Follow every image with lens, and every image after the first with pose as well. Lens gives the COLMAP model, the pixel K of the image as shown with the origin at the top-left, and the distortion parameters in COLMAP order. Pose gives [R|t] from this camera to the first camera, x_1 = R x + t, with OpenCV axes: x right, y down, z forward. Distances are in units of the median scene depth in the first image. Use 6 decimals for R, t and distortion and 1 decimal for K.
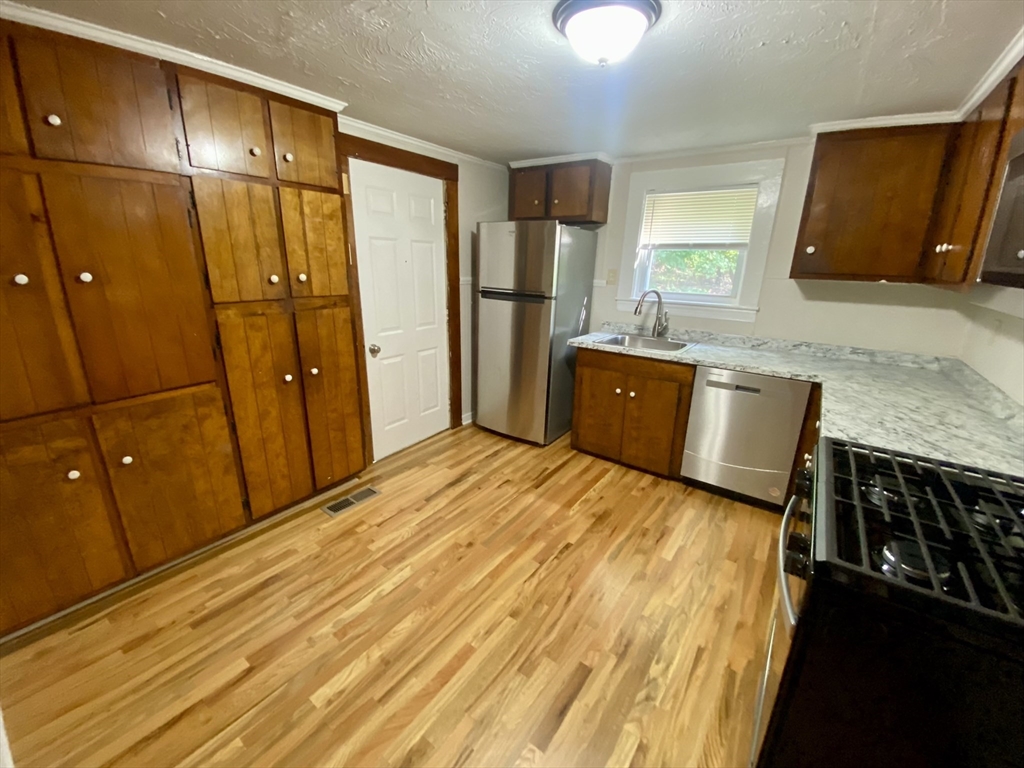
lens RADIAL K [[415.0, 0, 511.4], [0, 415.0, 382.6], [0, 0, 1]] dist [0.032573, -0.023519]
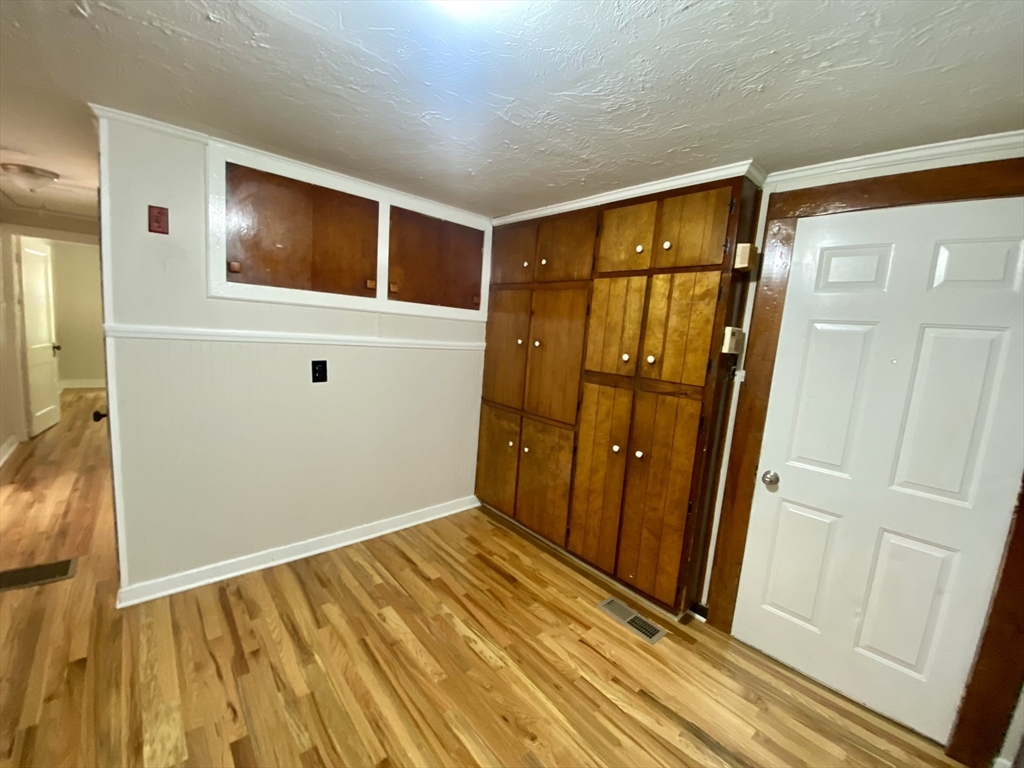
lens RADIAL K [[415.0, 0, 511.4], [0, 415.0, 382.6], [0, 0, 1]] dist [0.032573, -0.023519]
pose [[-0.211466, 0.091116, -0.973129, 0.538686], [-0.353446, 0.921135, 0.163053, -0.249256], [0.911240, 0.378428, -0.162584, 0.899561]]
